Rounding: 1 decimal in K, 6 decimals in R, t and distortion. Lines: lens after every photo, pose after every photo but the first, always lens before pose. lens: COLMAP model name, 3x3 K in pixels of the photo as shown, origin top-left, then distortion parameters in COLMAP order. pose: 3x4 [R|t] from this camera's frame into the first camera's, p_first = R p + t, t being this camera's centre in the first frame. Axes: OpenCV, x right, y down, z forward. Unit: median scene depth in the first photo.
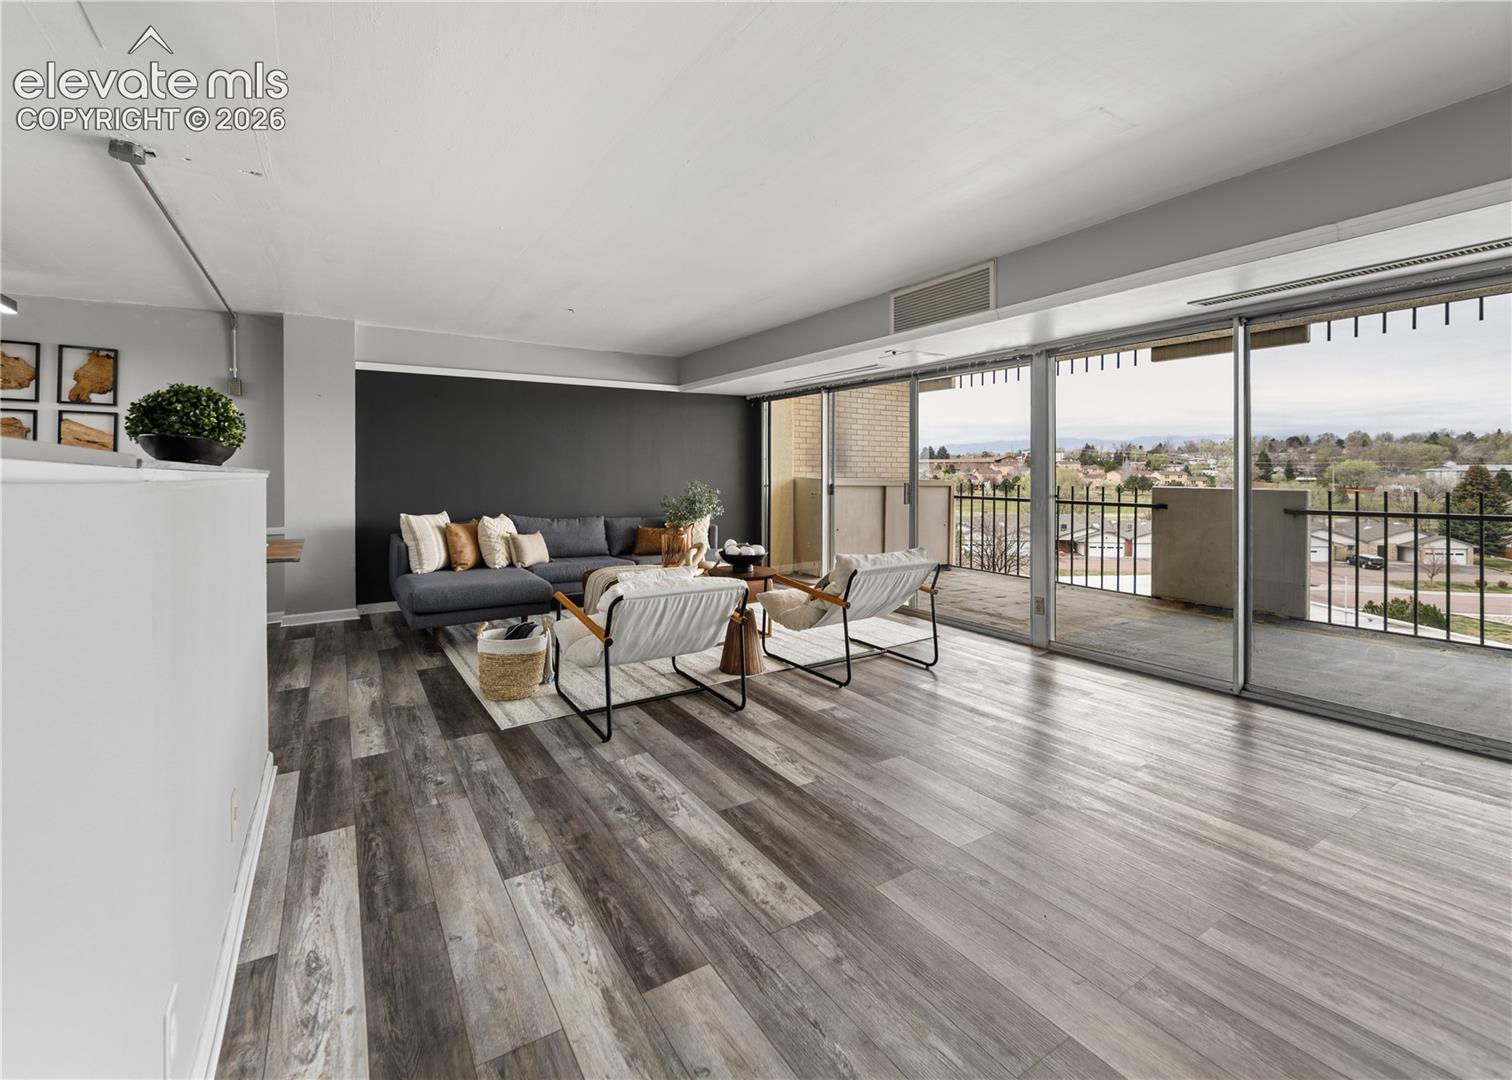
lens RADIAL K [[660.1, 0, 747.4], [0, 660.1, 479.5], [0, 0, 1]] dist [-0.000727, -0.000617]
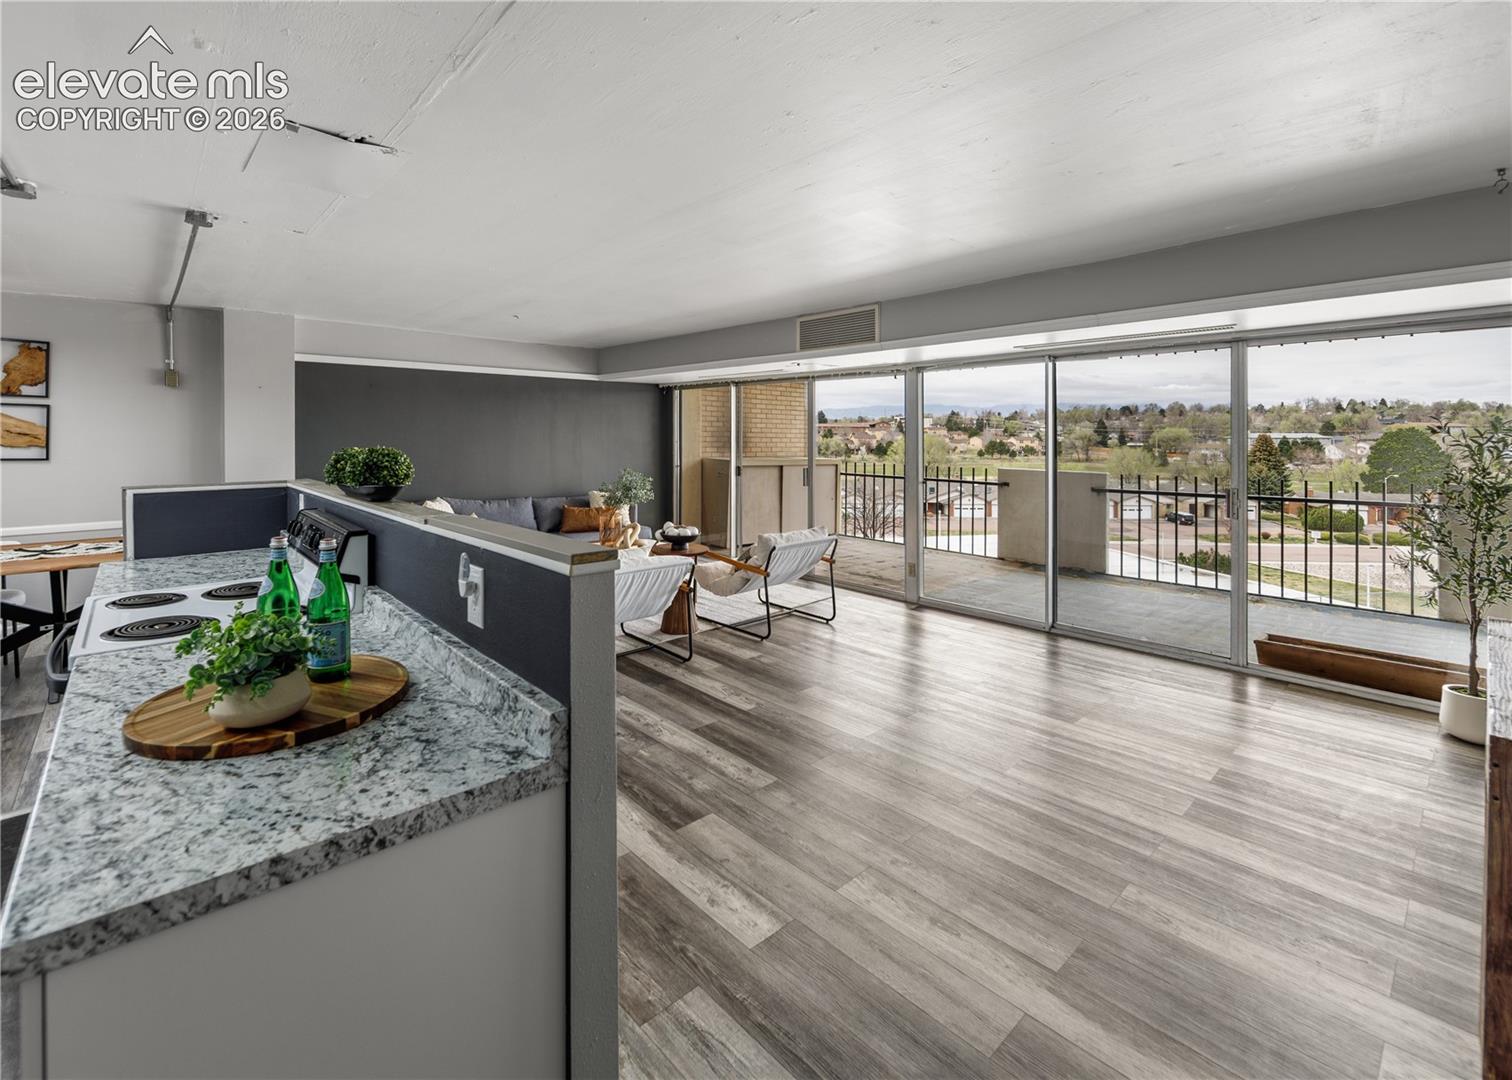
lens RADIAL K [[673.1, 0, 746.1], [0, 673.1, 440.8], [0, 0, 1]] dist [0.000328, 0.000150]
pose [[0.984271, 0.004042, 0.176621, -0.124645], [-0.003534, 0.999989, -0.003190, -0.063559], [-0.176632, 0.002516, 0.984274, -0.270174]]
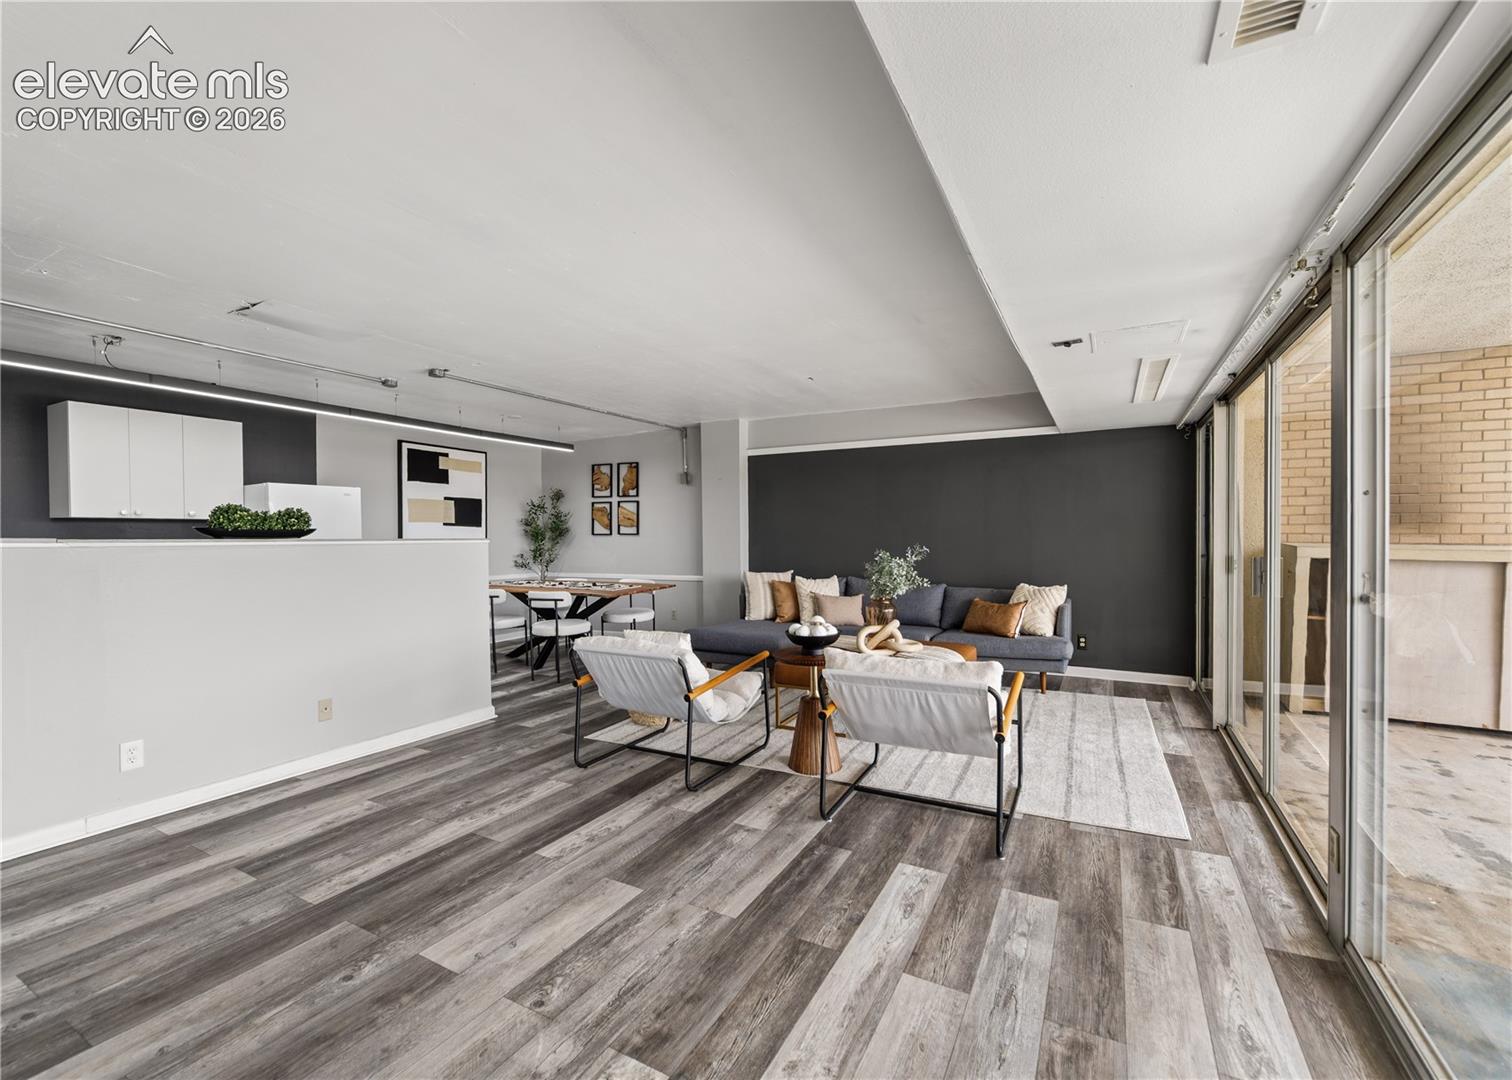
lens RADIAL K [[656.5, 0, 738.4], [0, 656.5, 557.8], [0, 0, 1]] dist [-0.000534, -0.000159]
pose [[0.480497, 0.029120, -0.876513, 0.813344], [-0.003733, 0.999507, 0.031159, -0.015155], [0.876989, -0.011700, 0.480369, 0.589442]]
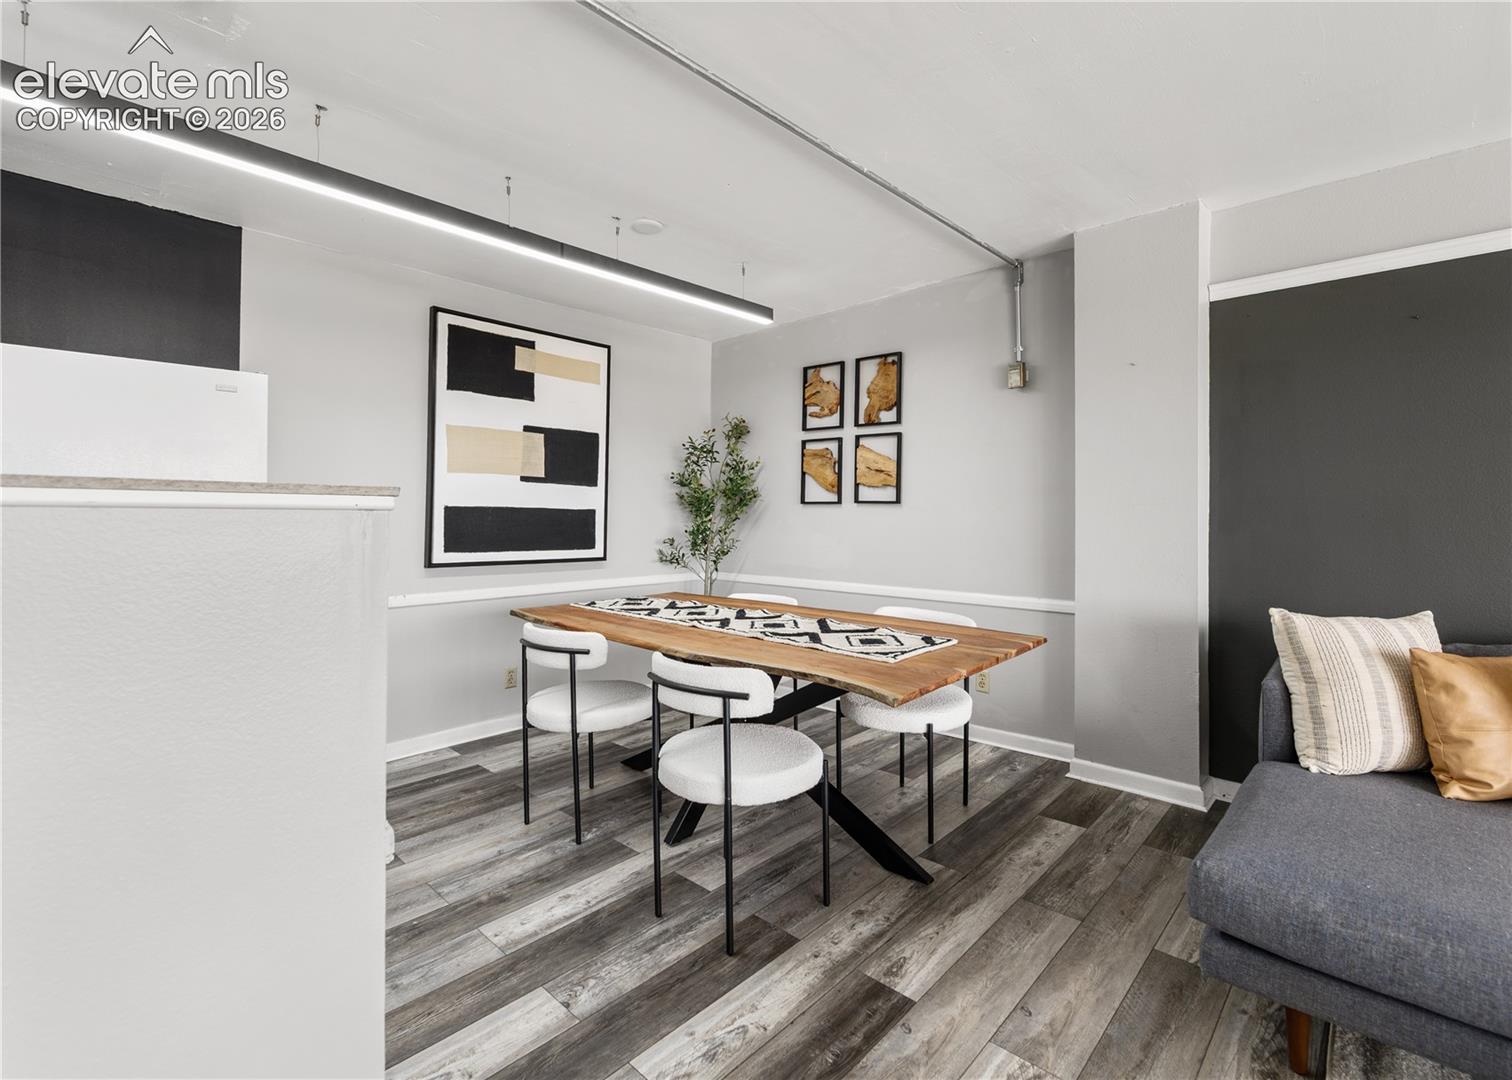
lens RADIAL K [[693.2, 0, 748.2], [0, 693.2, 514.9], [0, 0, 1]] dist [-0.002556, -0.000006]
pose [[0.246142, 0.006714, -0.969211, -0.275773], [-0.015917, 0.999869, 0.002884, -0.003679], [0.969103, 0.014717, 0.246216, 0.849097]]
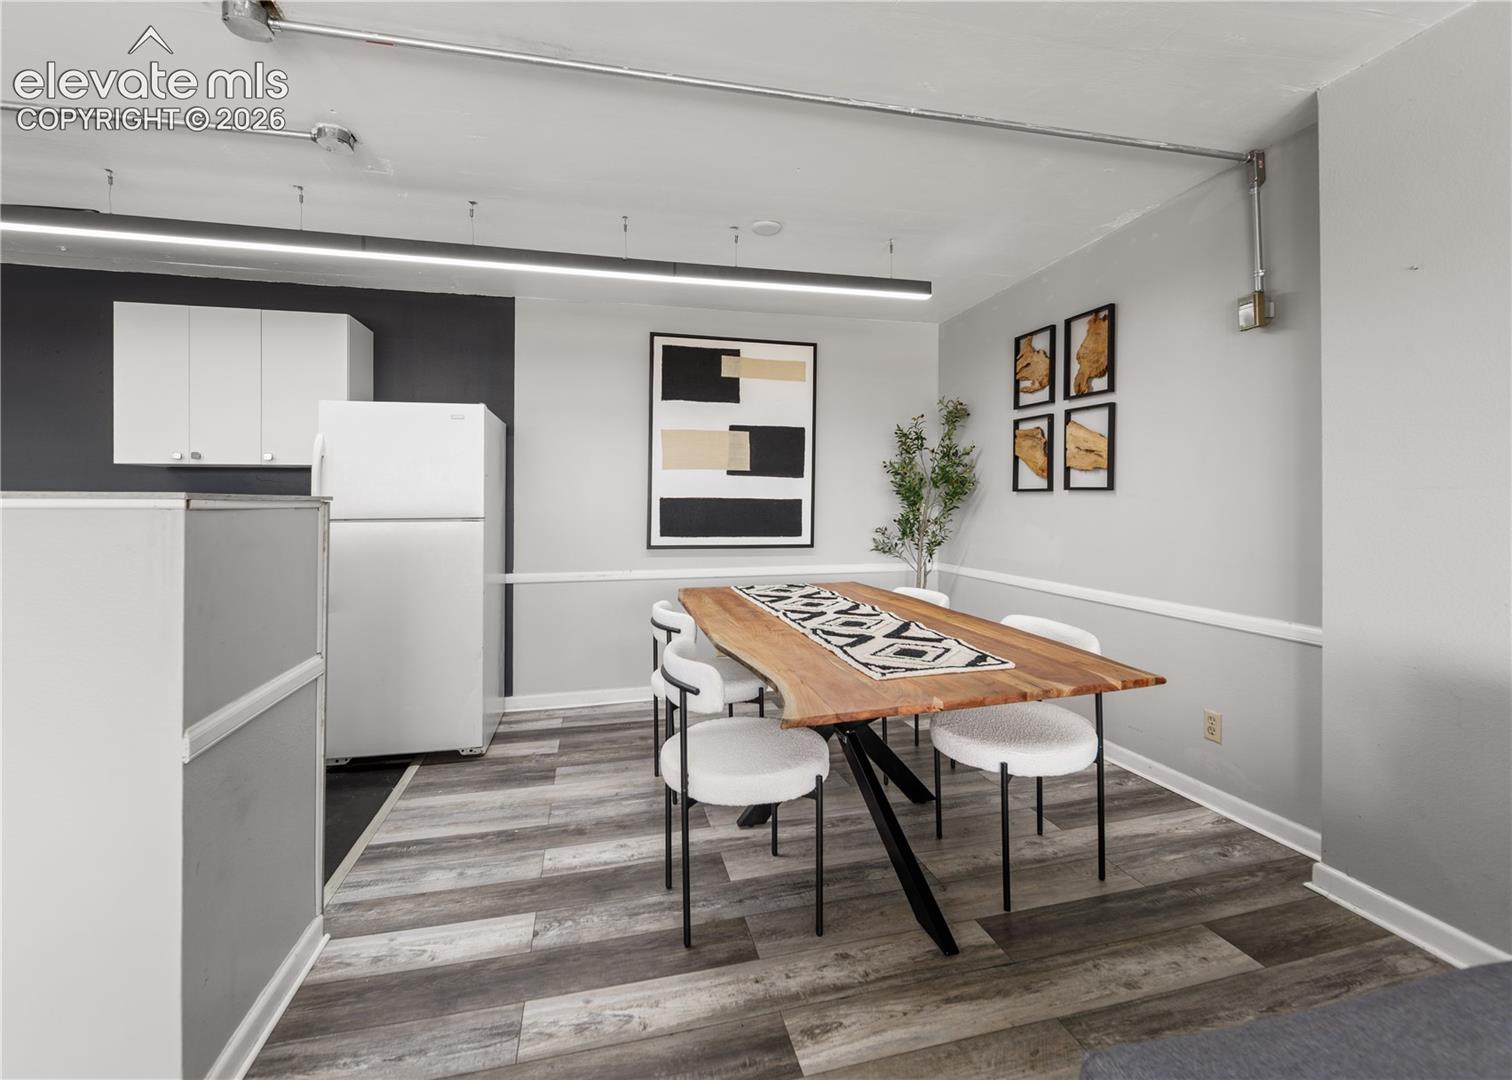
lens RADIAL K [[651.7, 0, 746.7], [0, 651.7, 501.9], [0, 0, 1]] dist [-0.002513, -0.000767]
pose [[-0.321982, 0.007611, -0.946715, -0.336454], [-0.007505, 0.999916, 0.010591, -0.012683], [0.946716, 0.010515, -0.321898, 1.182477]]
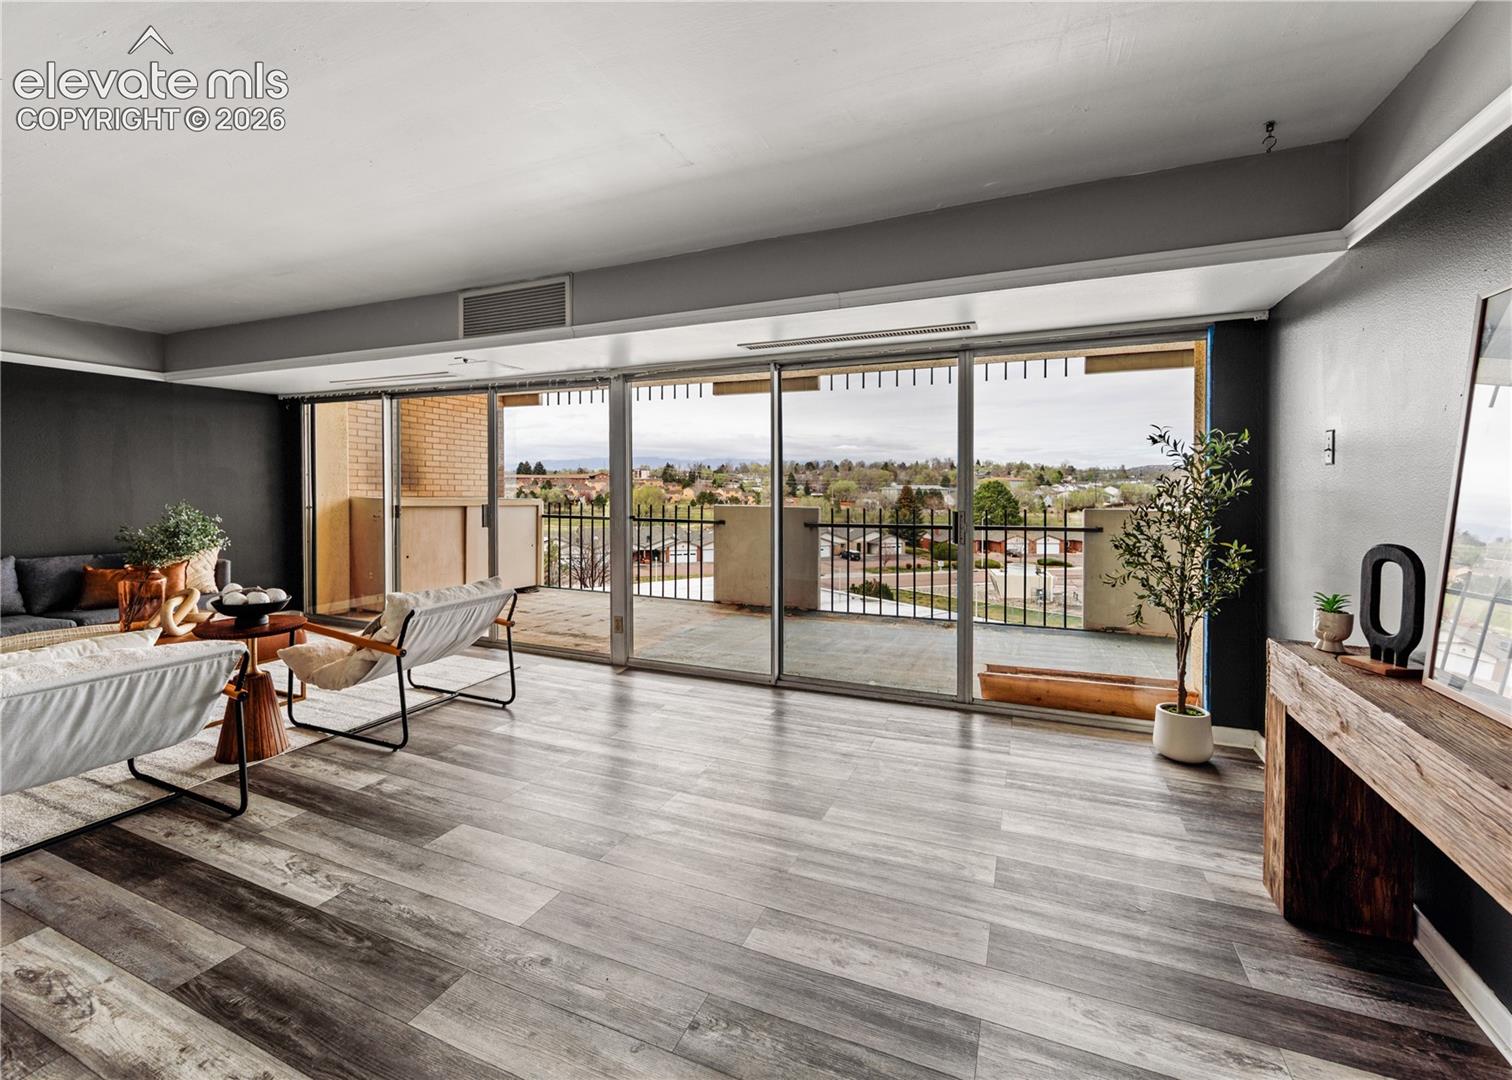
lens RADIAL K [[651.7, 0, 746.7], [0, 651.7, 501.9], [0, 0, 1]] dist [-0.002513, -0.000767]
pose [[0.827792, -0.006025, 0.561003, 0.052961], [-0.000059, 0.999941, 0.010827, -0.012735], [-0.561036, -0.008996, 0.827743, 0.068763]]
